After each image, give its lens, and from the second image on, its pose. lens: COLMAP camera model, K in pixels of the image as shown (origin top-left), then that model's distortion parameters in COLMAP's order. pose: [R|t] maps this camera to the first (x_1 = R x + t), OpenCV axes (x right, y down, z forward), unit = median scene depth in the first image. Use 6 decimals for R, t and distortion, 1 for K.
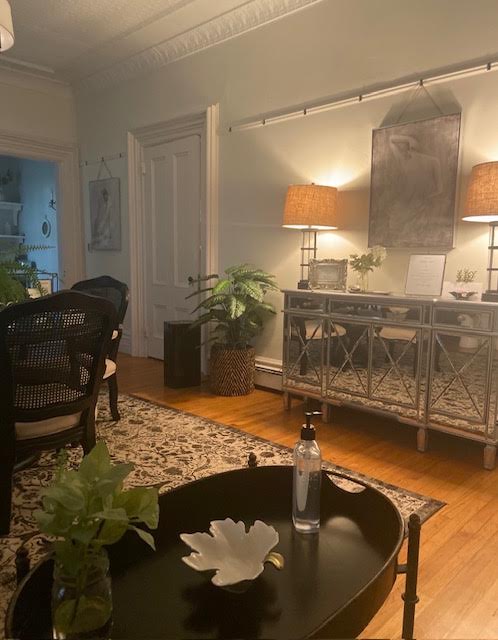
lens RADIAL K [[535.0, 0, 249.0], [0, 535.0, 320.0], [0, 0, 1]] dist [0.005706, 0.004045]
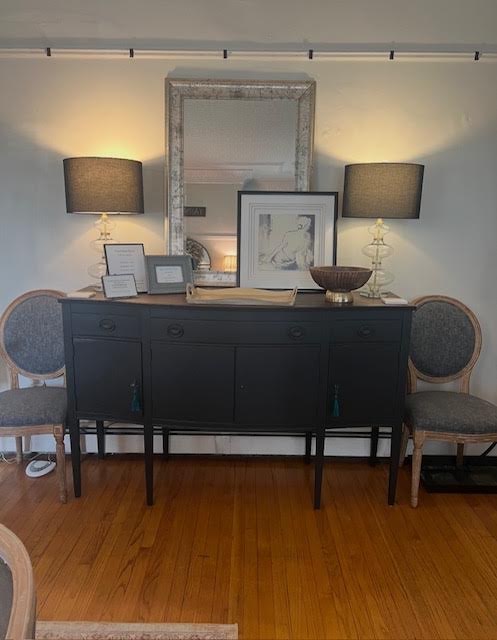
lens RADIAL K [[535.0, 0, 248.5], [0, 535.0, 320.0], [0, 0, 1]] dist [0.005706, 0.004045]
pose [[0.692348, -0.097615, 0.714930, -0.308068], [0.081775, 0.995038, 0.056668, -0.053730], [-0.716915, 0.019230, 0.696896, 0.354295]]
